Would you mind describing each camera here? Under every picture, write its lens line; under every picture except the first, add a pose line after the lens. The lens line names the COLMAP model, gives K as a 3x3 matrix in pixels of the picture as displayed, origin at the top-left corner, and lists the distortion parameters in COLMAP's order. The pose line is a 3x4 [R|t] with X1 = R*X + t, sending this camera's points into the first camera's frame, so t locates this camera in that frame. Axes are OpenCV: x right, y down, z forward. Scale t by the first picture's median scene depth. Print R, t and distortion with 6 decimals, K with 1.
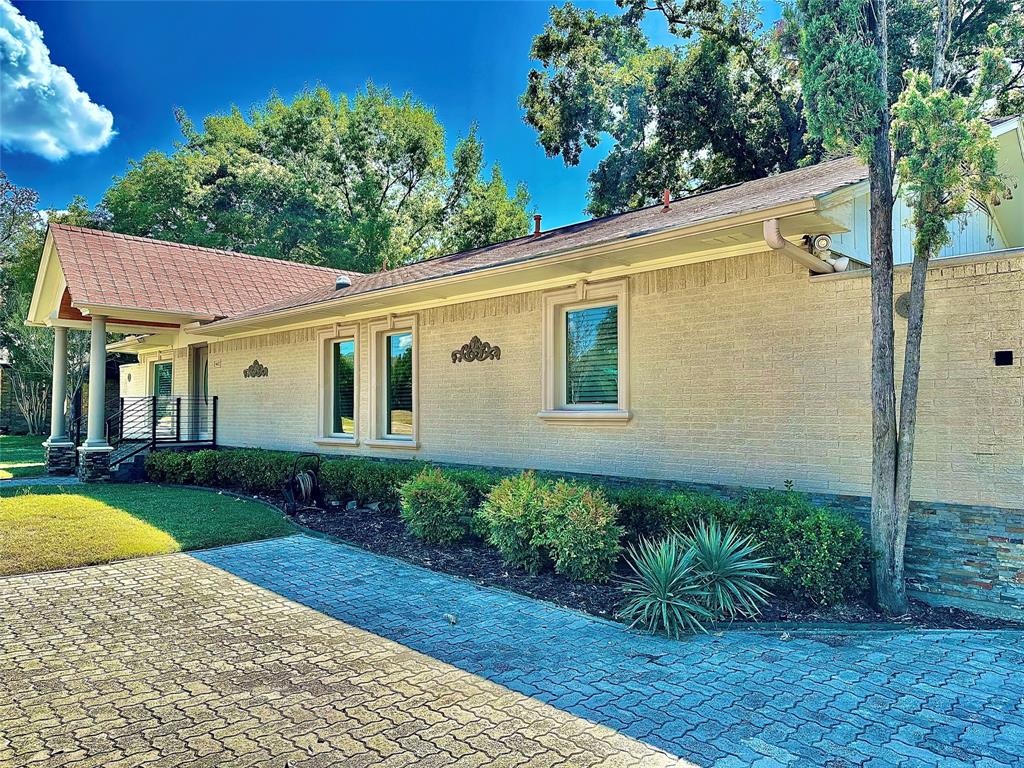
lens RADIAL K [[722.4, 0, 515.3], [0, 722.4, 383.5], [0, 0, 1]] dist [0.066109, -0.050662]
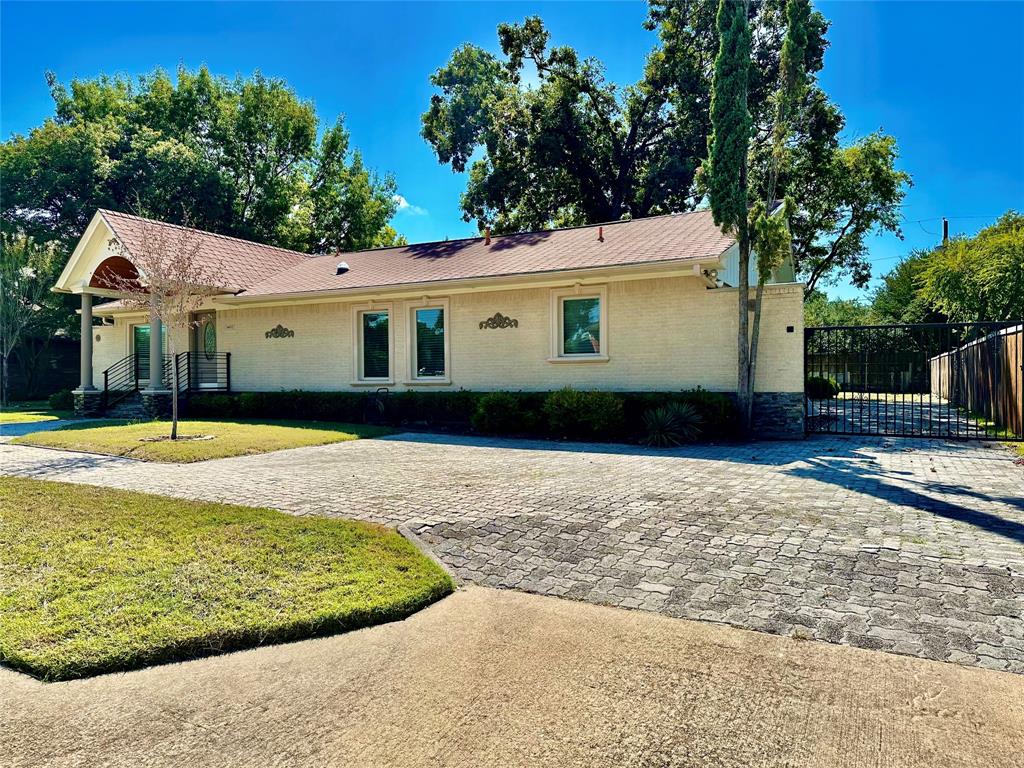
lens RADIAL K [[722.4, 0, 515.5], [0, 722.4, 386.7], [0, 0, 1]] dist [0.066109, -0.050662]
pose [[0.956115, -0.004143, 0.292961, -0.321699], [-0.007631, 0.999209, 0.039034, 0.023745], [-0.292891, -0.039557, 0.955327, -0.366172]]
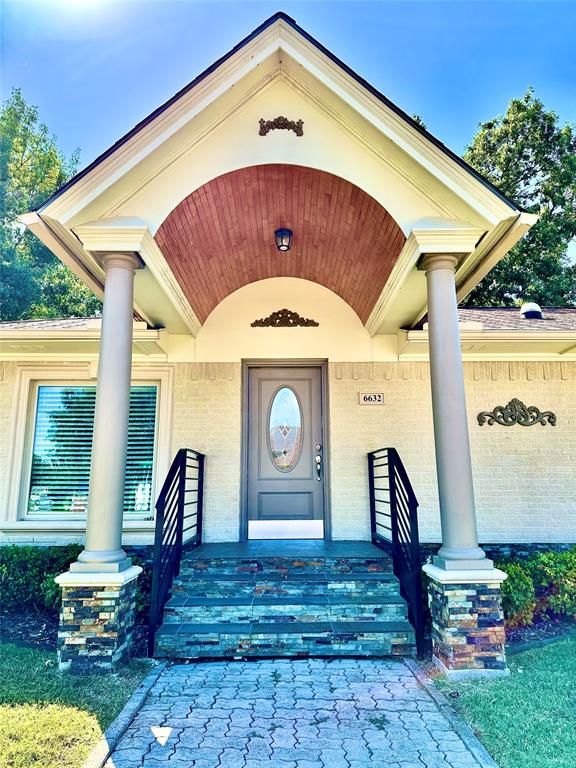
lens RADIAL K [[541.8, 0, 287.6], [0, 541.8, 380.8], [0, 0, 1]] dist [0.066109, -0.050662]
pose [[0.685066, 0.141677, 0.714571, -0.804879], [-0.026414, 0.985092, -0.169989, 0.037118], [-0.728002, 0.097579, 0.678595, 0.792717]]
